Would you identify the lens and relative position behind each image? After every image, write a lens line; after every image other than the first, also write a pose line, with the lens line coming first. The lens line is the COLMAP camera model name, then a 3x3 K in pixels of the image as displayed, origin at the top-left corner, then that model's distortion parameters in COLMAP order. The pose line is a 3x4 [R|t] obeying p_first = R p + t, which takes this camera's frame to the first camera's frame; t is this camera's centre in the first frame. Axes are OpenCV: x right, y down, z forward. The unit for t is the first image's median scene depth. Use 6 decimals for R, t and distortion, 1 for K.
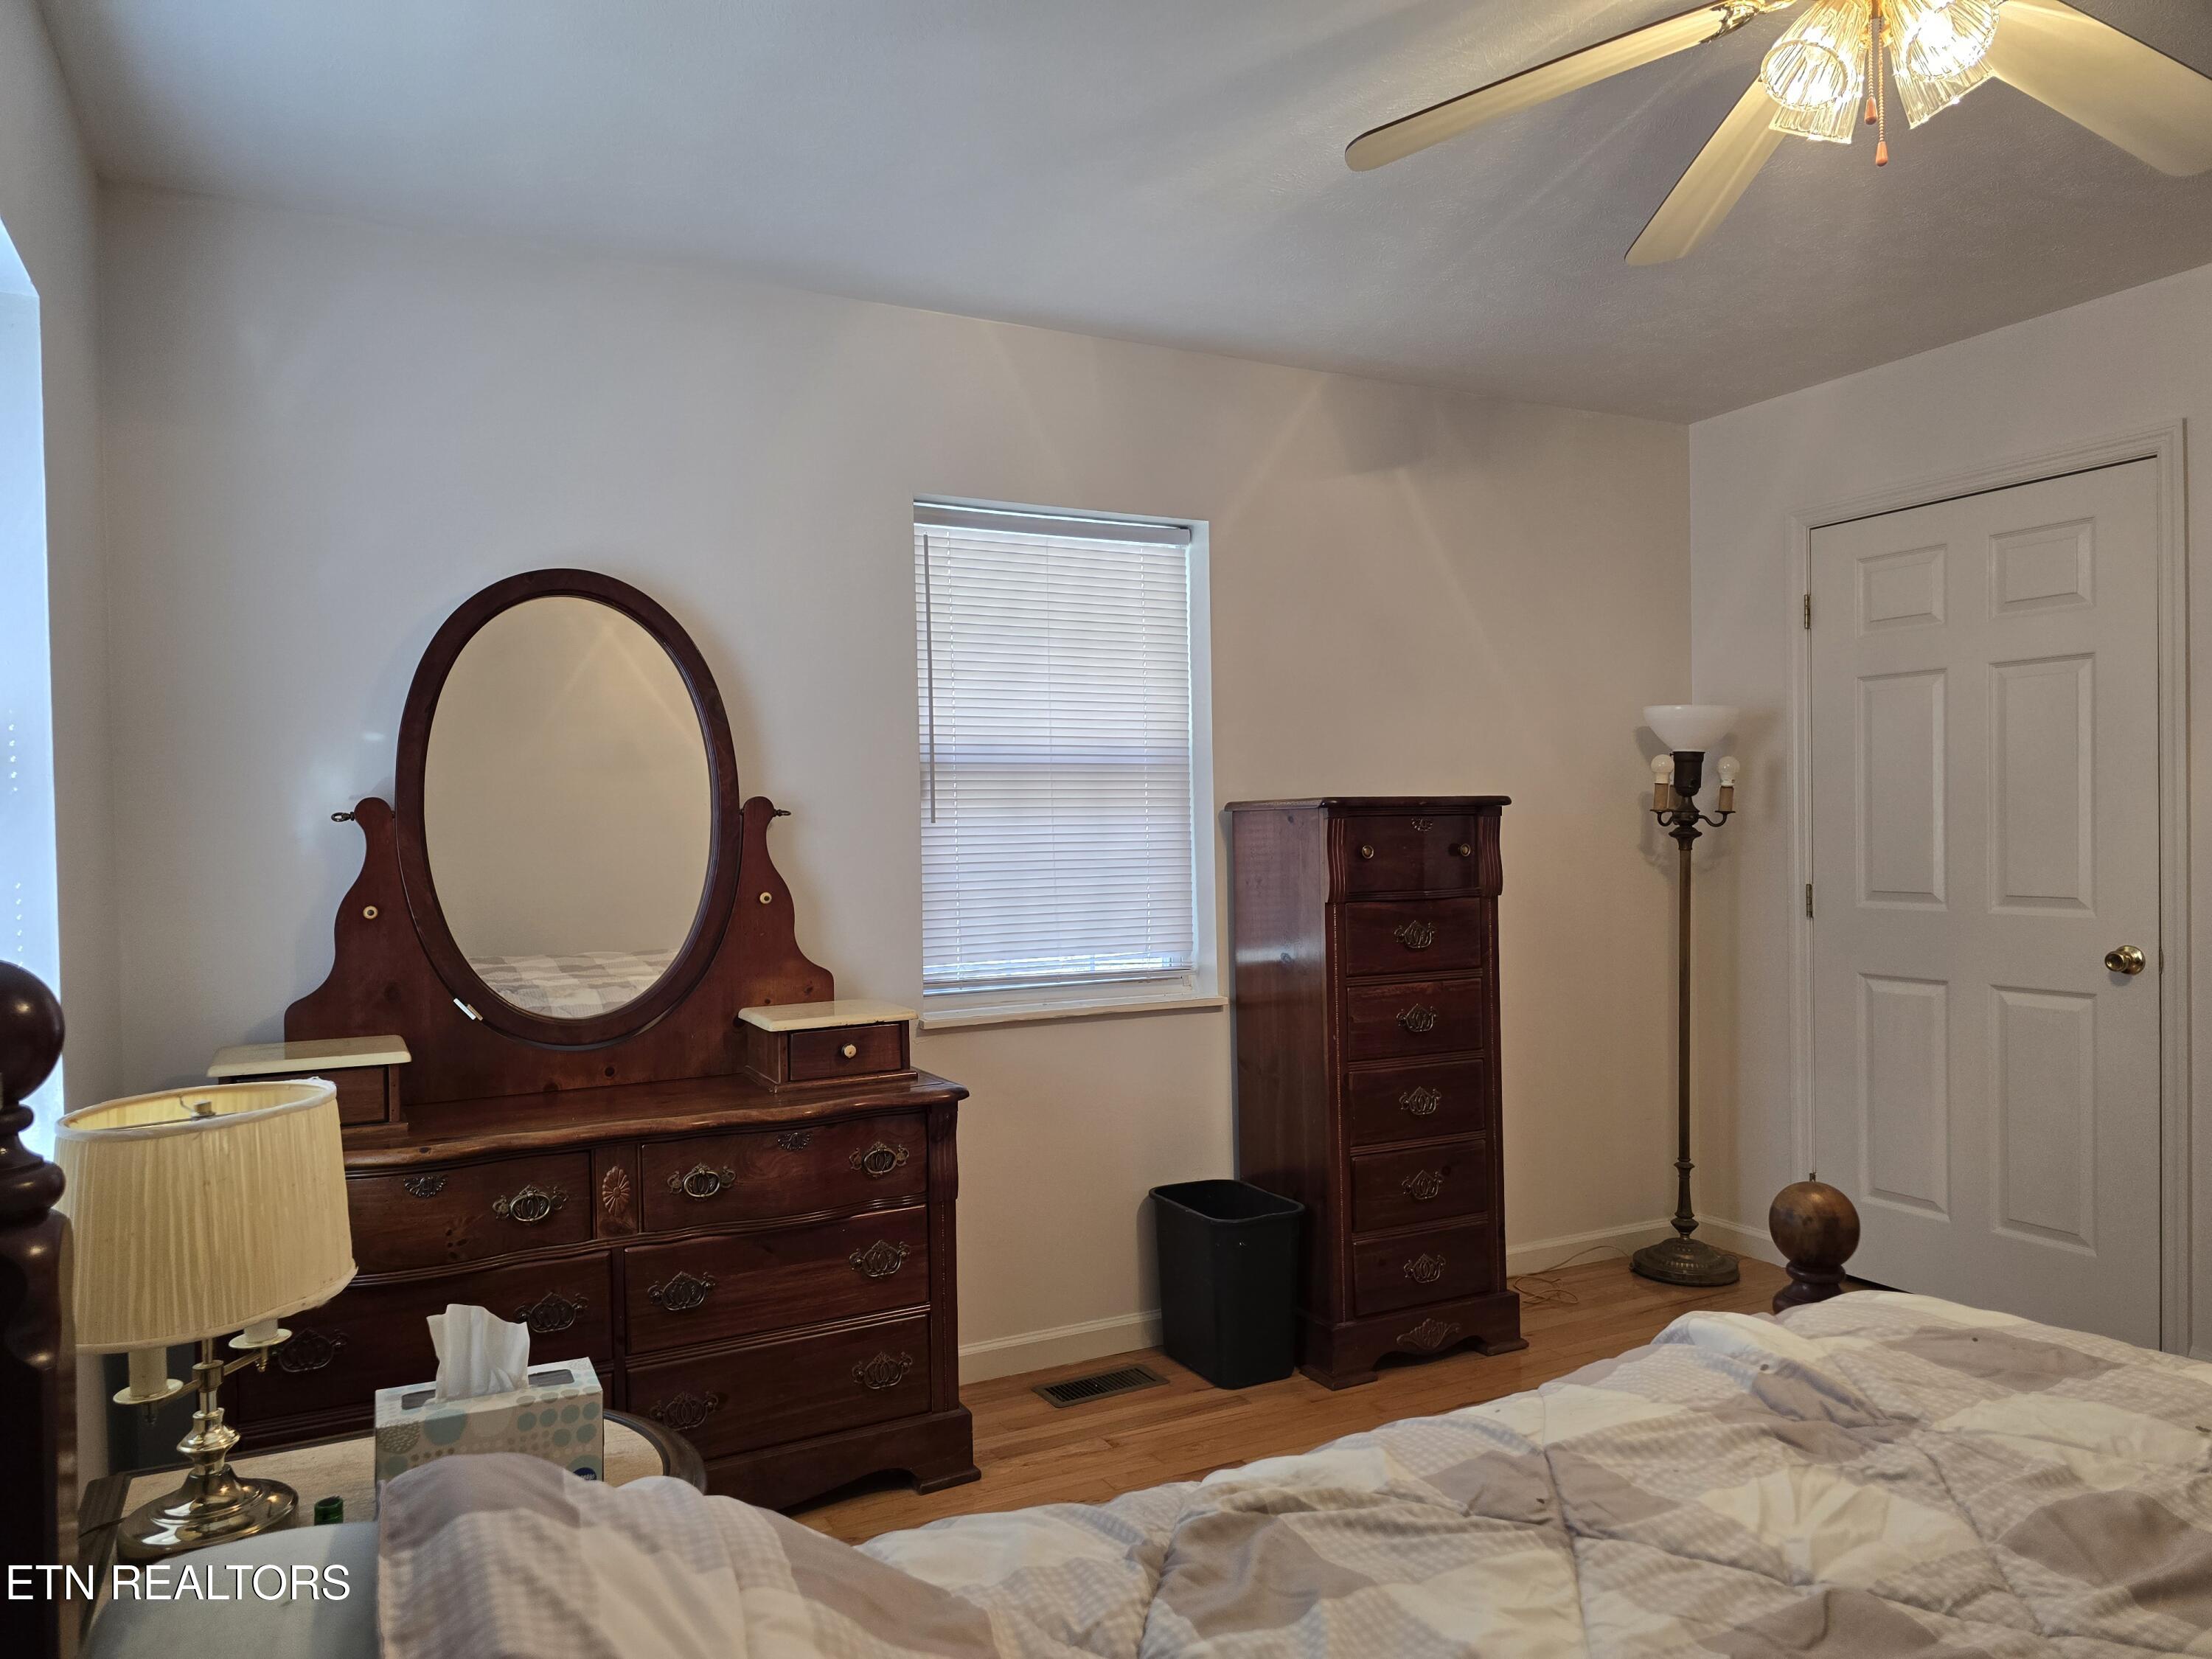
lens RADIAL K [[1490.1, 0, 1095.8], [0, 1490.1, 844.5], [0, 0, 1]] dist [0.057731, -0.057730]
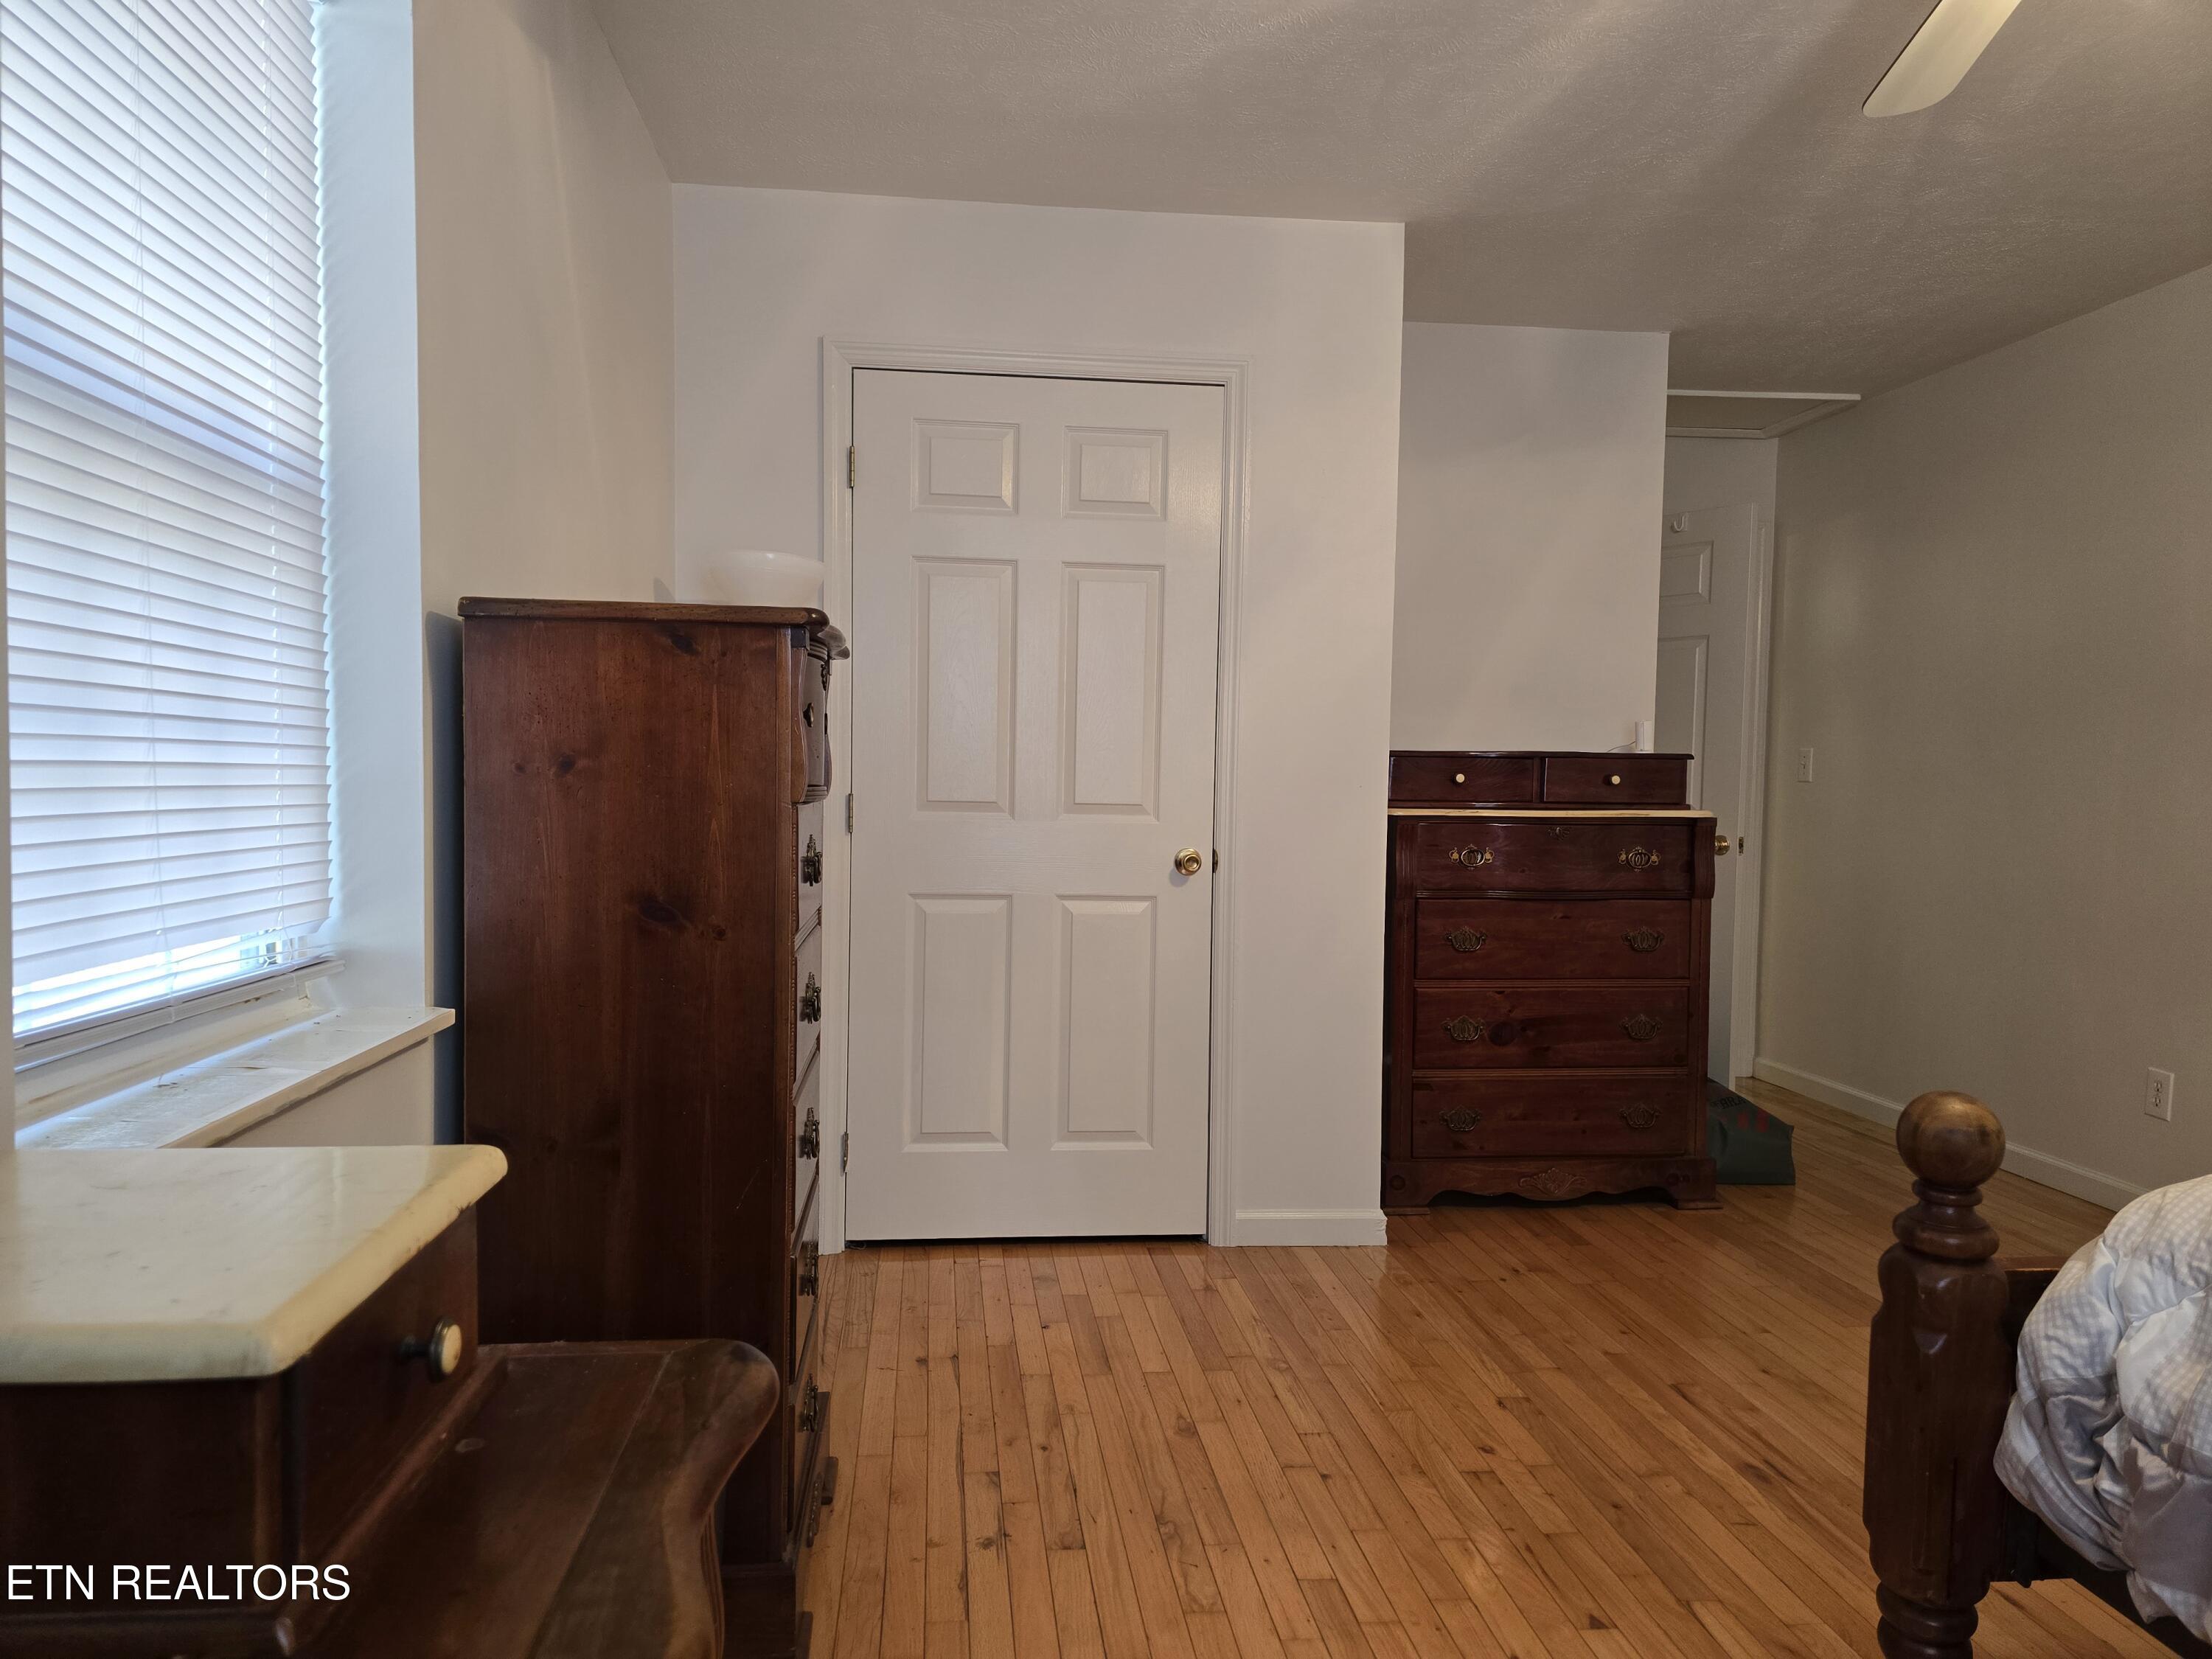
lens RADIAL K [[1490.1, 0, 1095.8], [0, 1490.1, 844.5], [0, 0, 1]] dist [0.057731, -0.057730]
pose [[0.359593, -0.019707, 0.932901, -0.620229], [-0.012186, 0.999593, 0.025813, 0.075998], [-0.933030, -0.020651, 0.359206, 1.360774]]
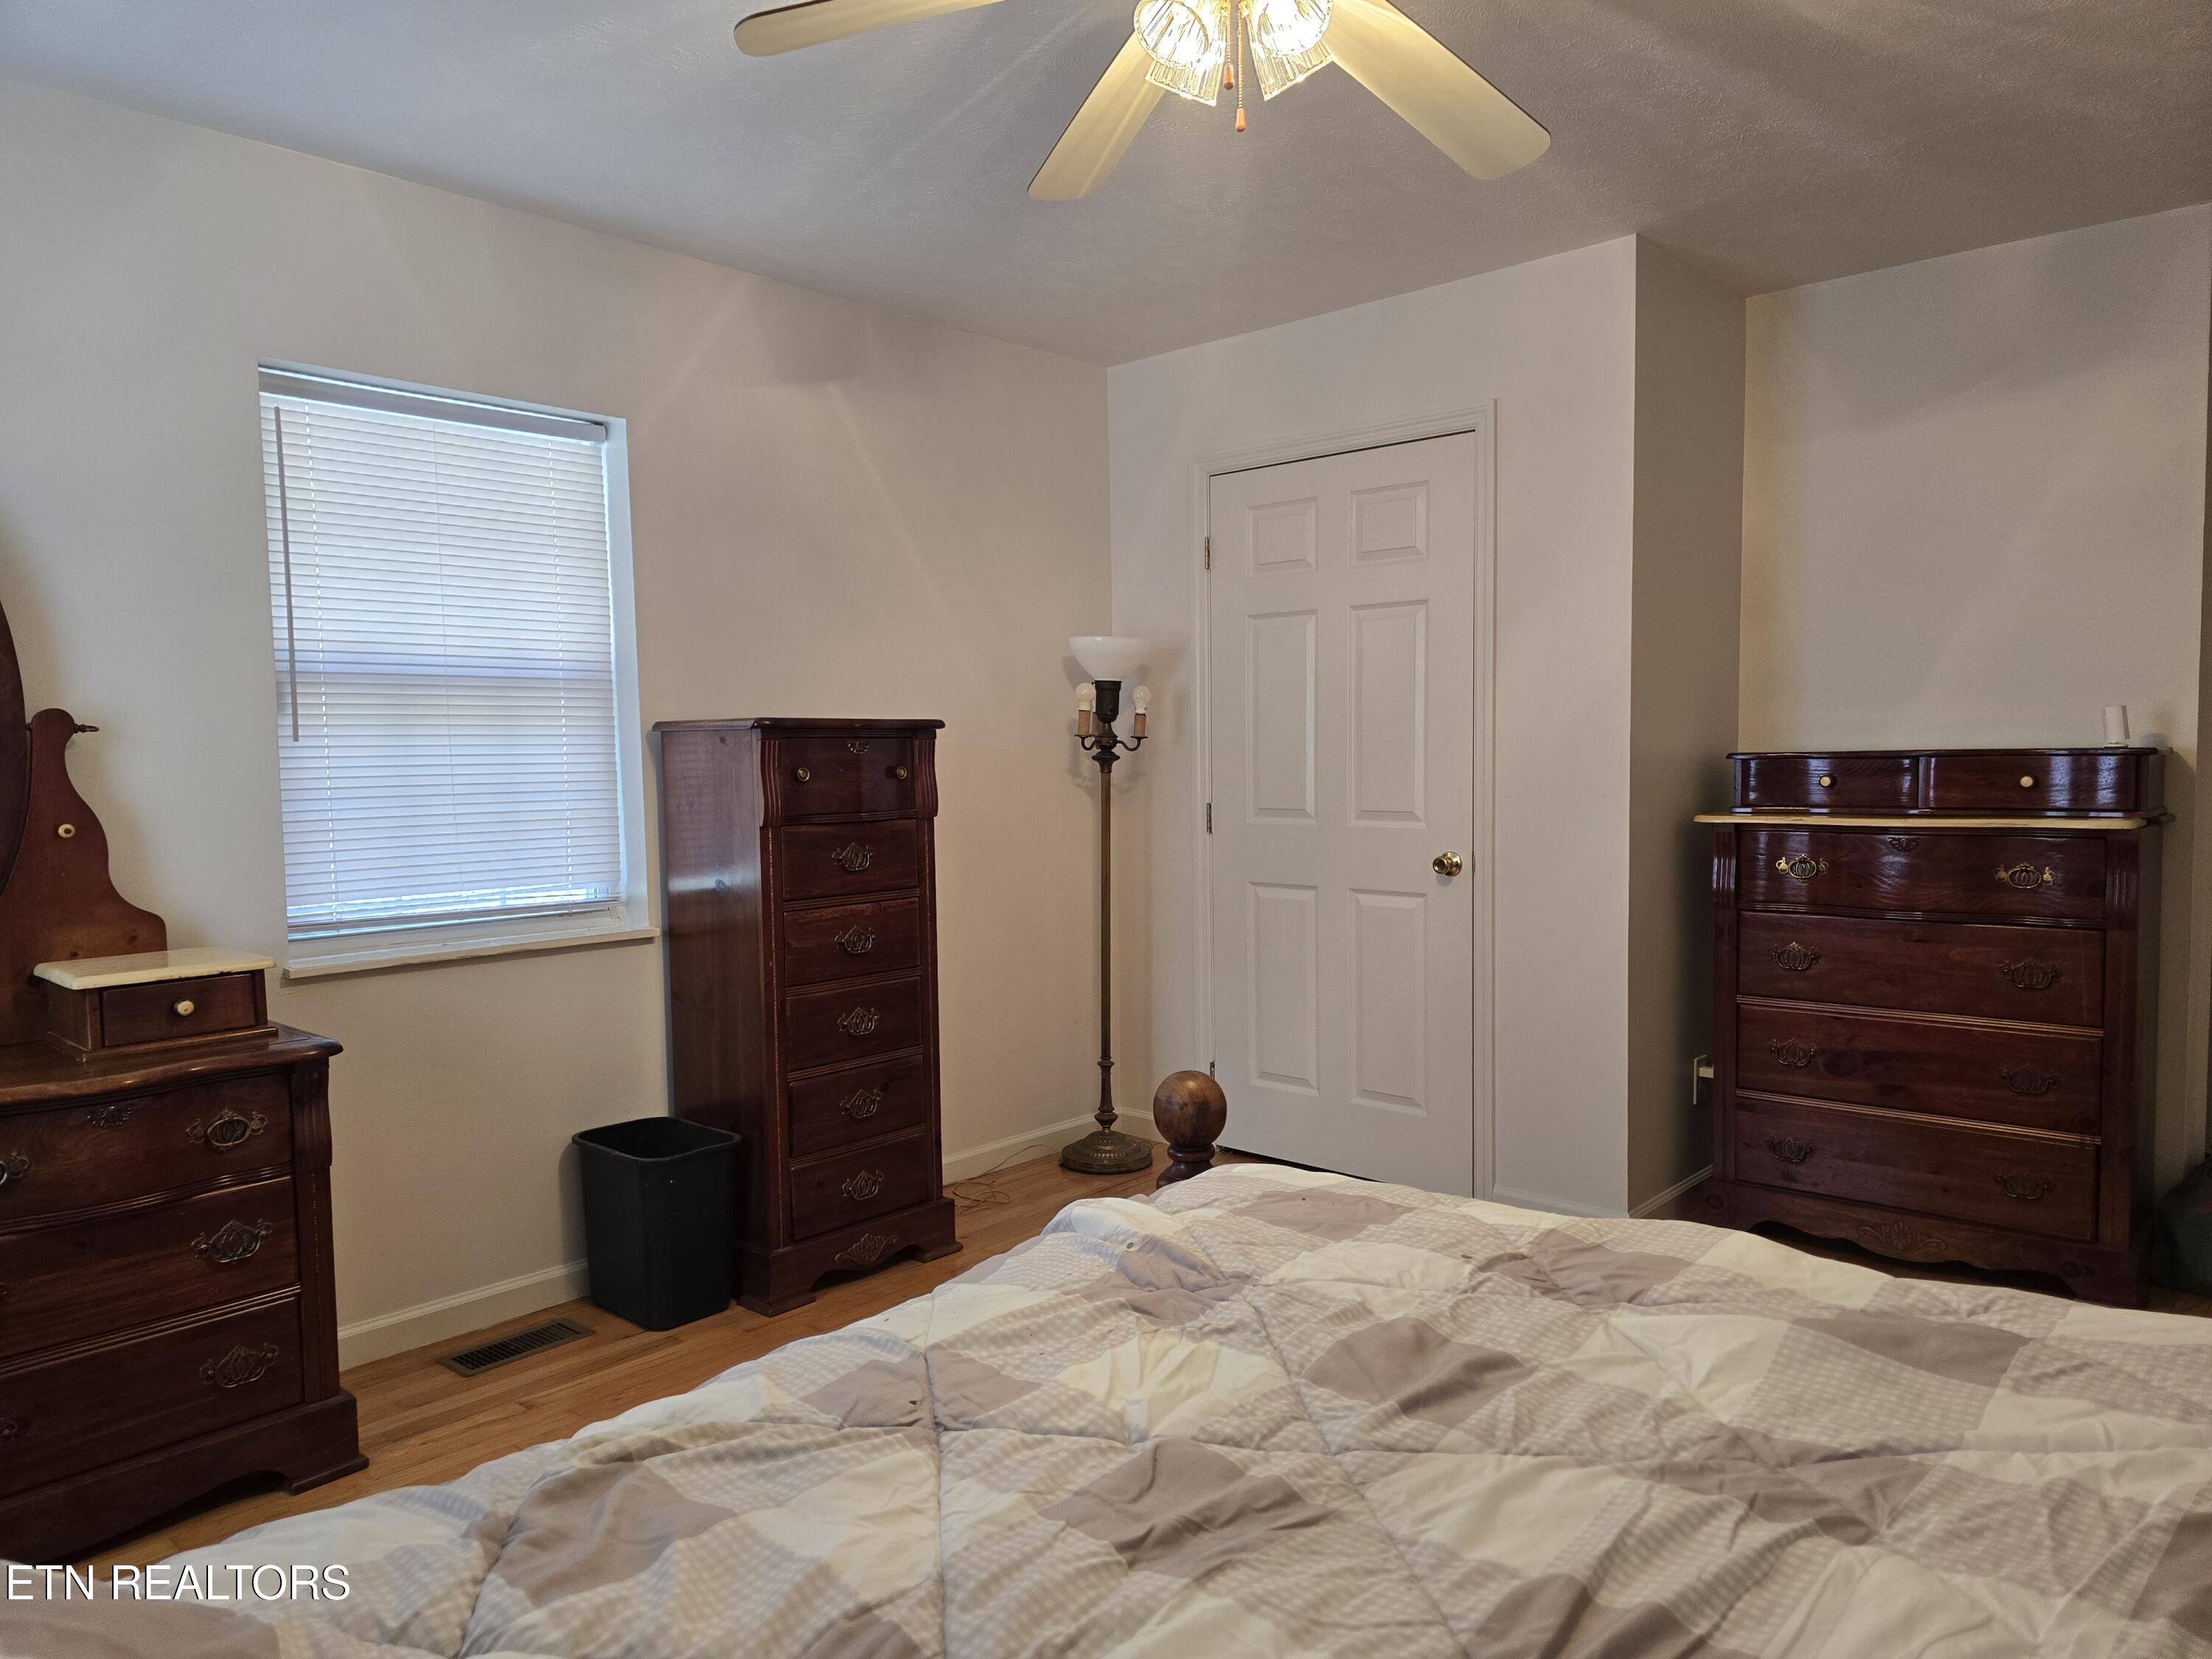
lens RADIAL K [[1495.2, 0, 1107.7], [0, 1495.2, 837.0], [0, 0, 1]] dist [0.055601, -0.060758]
pose [[0.935416, -0.018186, 0.353080, 0.043386], [0.002245, 0.998962, 0.045505, 0.003510], [-0.353541, -0.041774, 0.934486, 0.008466]]
